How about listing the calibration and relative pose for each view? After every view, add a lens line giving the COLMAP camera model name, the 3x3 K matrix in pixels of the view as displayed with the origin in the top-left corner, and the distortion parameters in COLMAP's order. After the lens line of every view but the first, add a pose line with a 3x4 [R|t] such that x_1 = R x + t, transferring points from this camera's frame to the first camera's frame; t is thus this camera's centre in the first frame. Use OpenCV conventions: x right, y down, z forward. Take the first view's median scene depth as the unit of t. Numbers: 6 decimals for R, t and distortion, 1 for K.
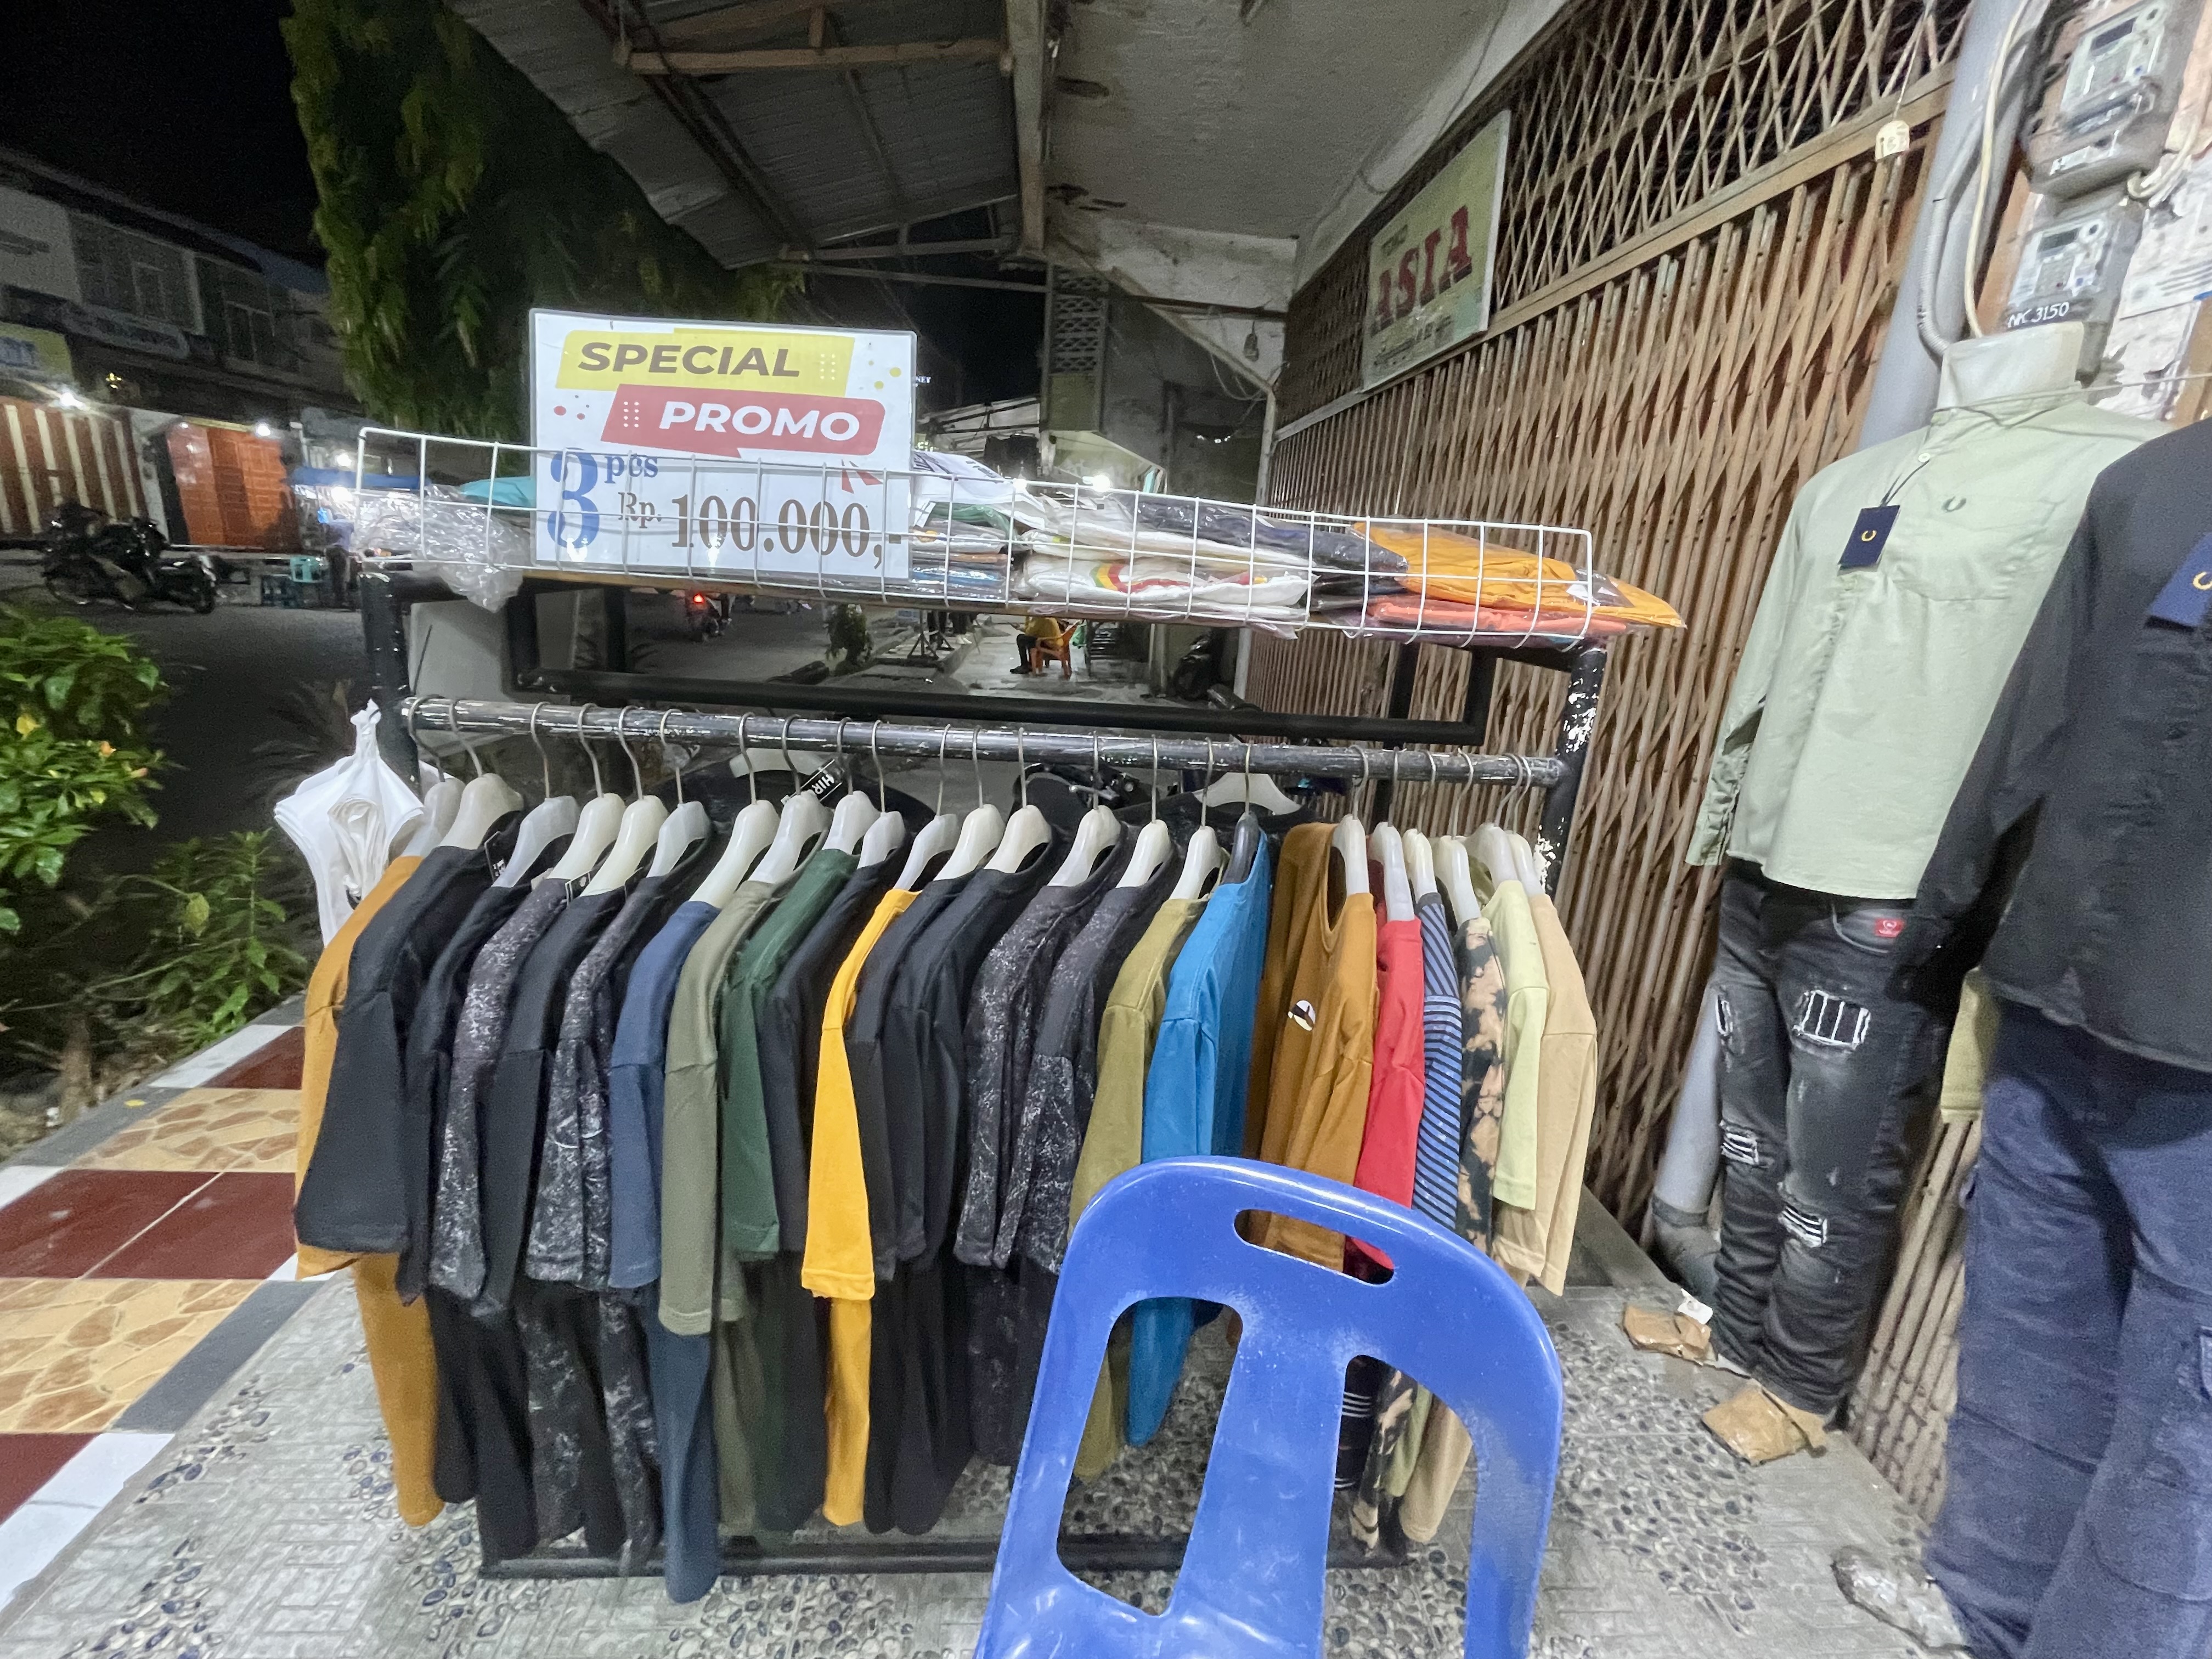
lens RADIAL K [[931.5, 0, 1099.7], [0, 931.5, 825.3], [0, 0, 1]] dist [-0.003470, -0.000007]
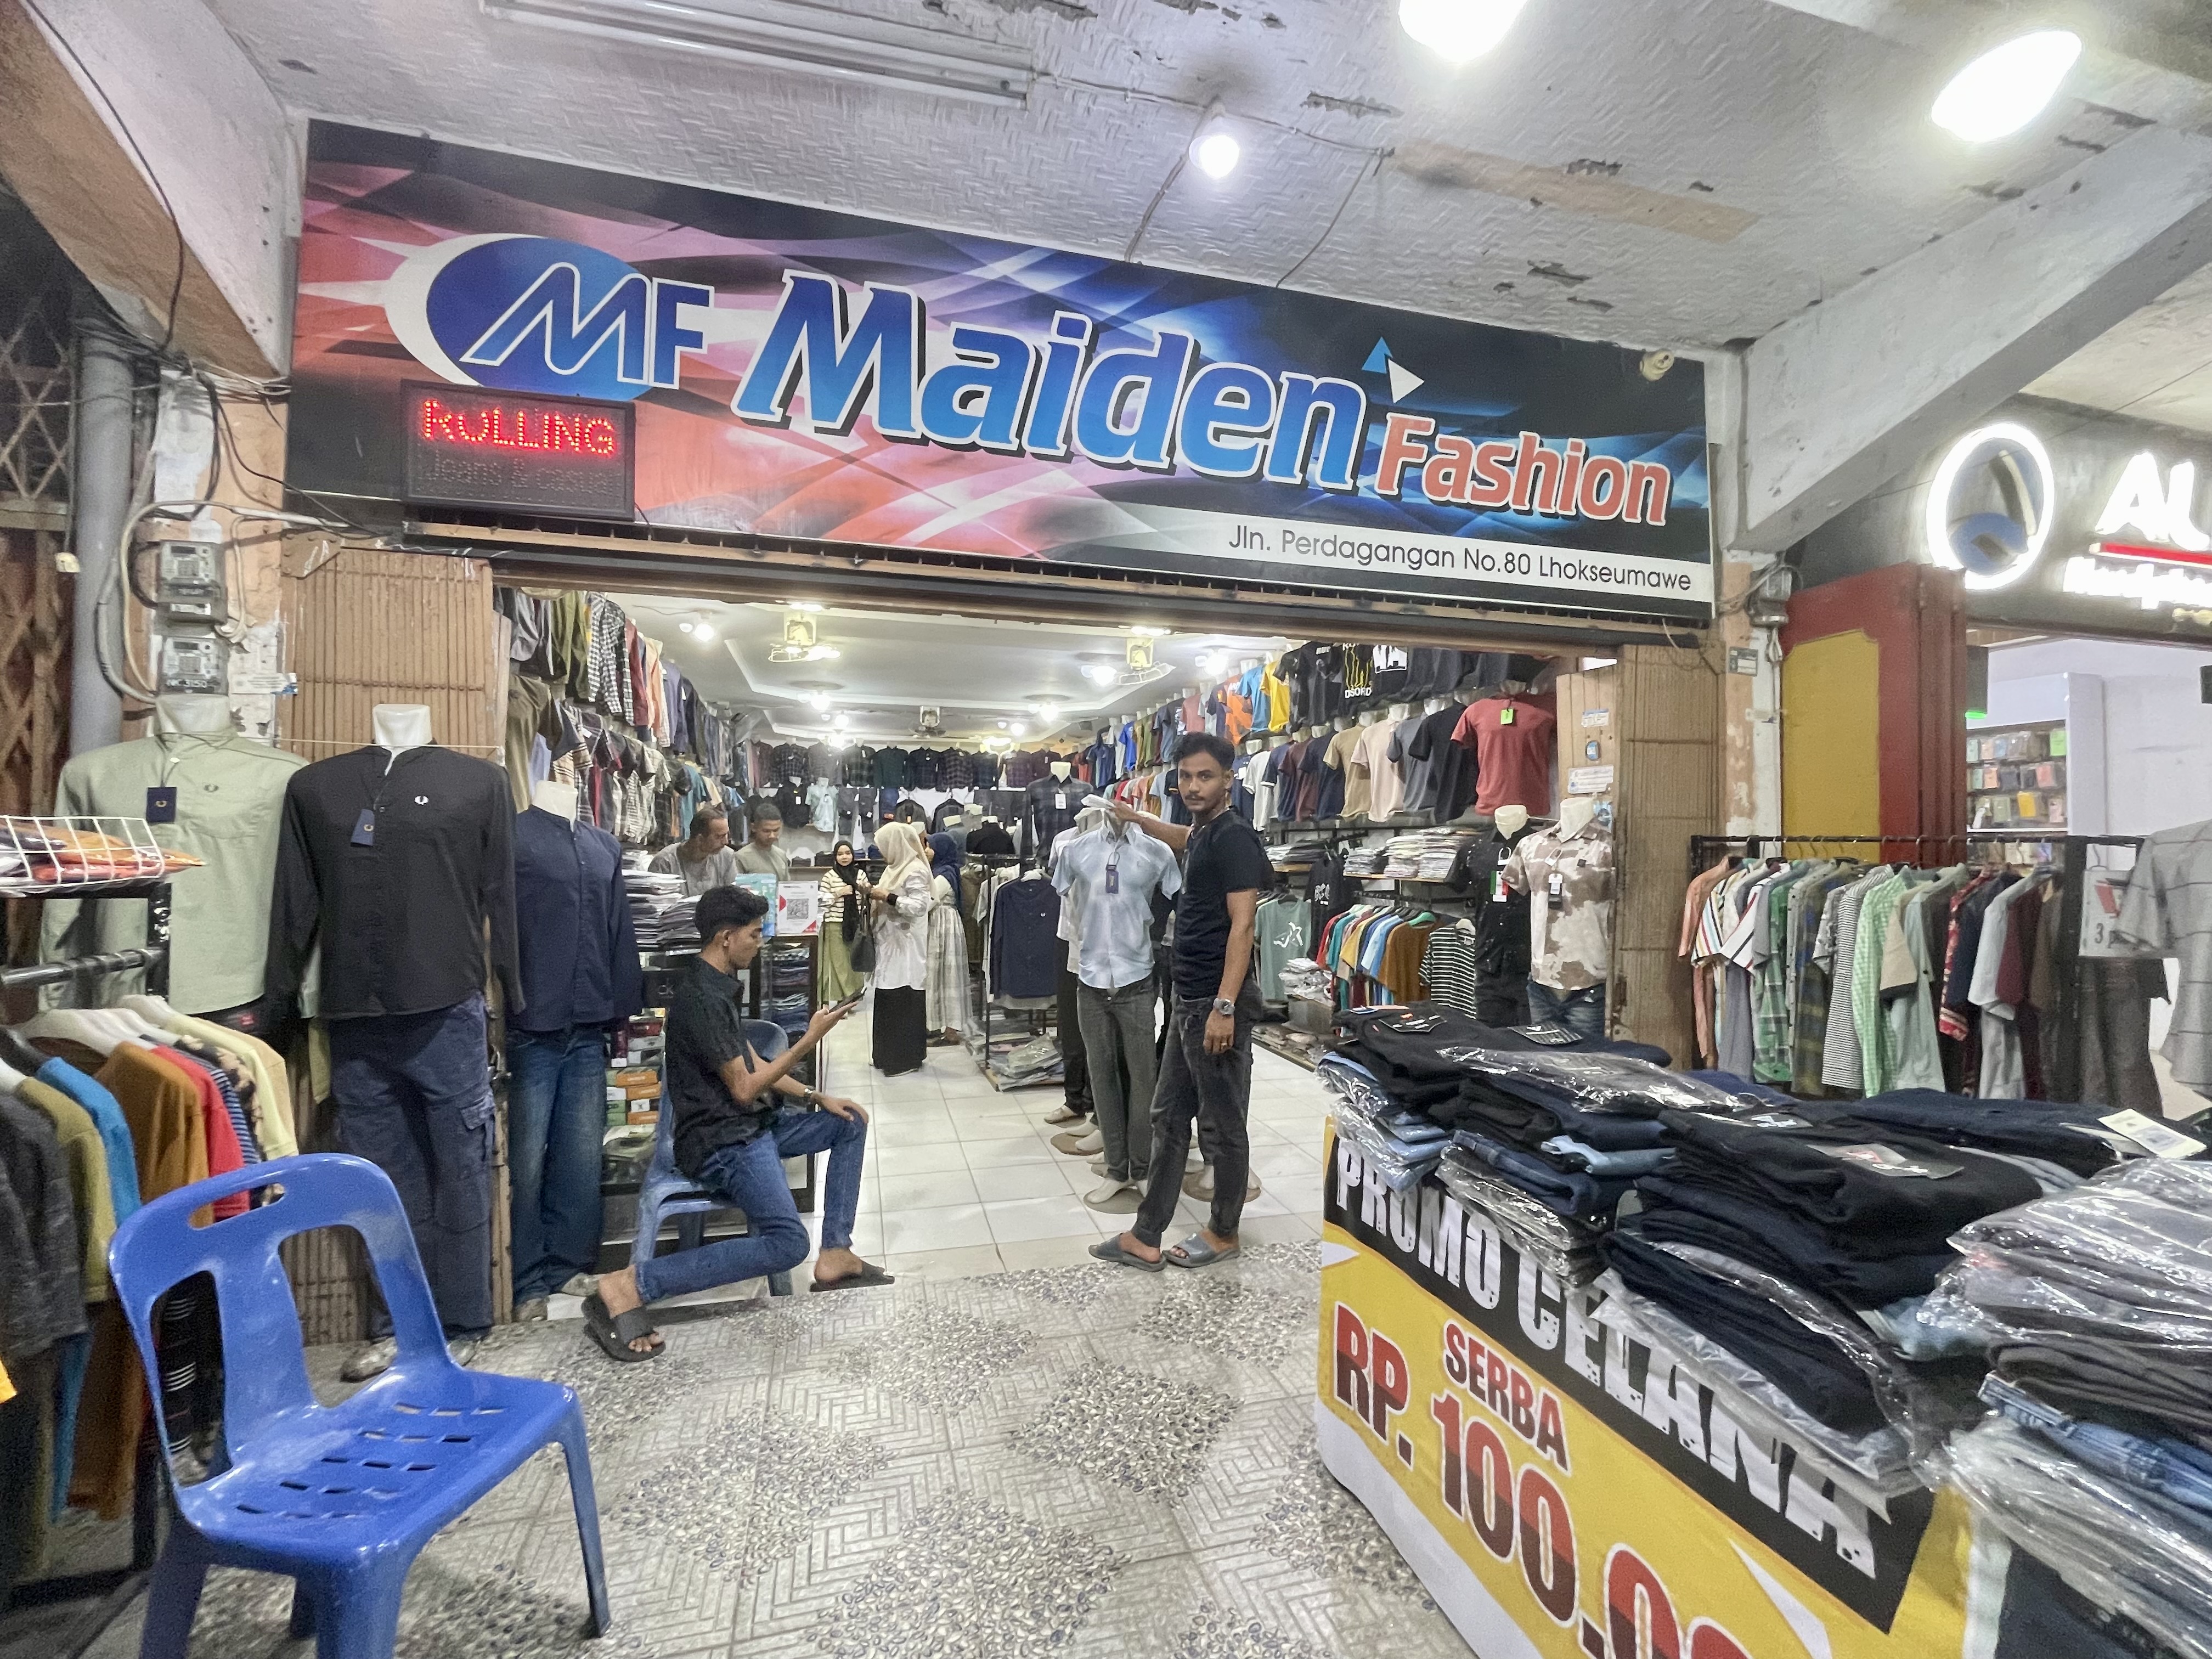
lens RADIAL K [[911.4, 0, 1107.1], [0, 911.4, 825.8], [0, 0, 1]] dist [0.000047, -0.000366]
pose [[-0.209531, -0.050499, 0.976497, -1.202459], [0.243543, 0.964497, 0.102136, -0.024853], [-0.946987, 0.259219, -0.189794, -0.316768]]
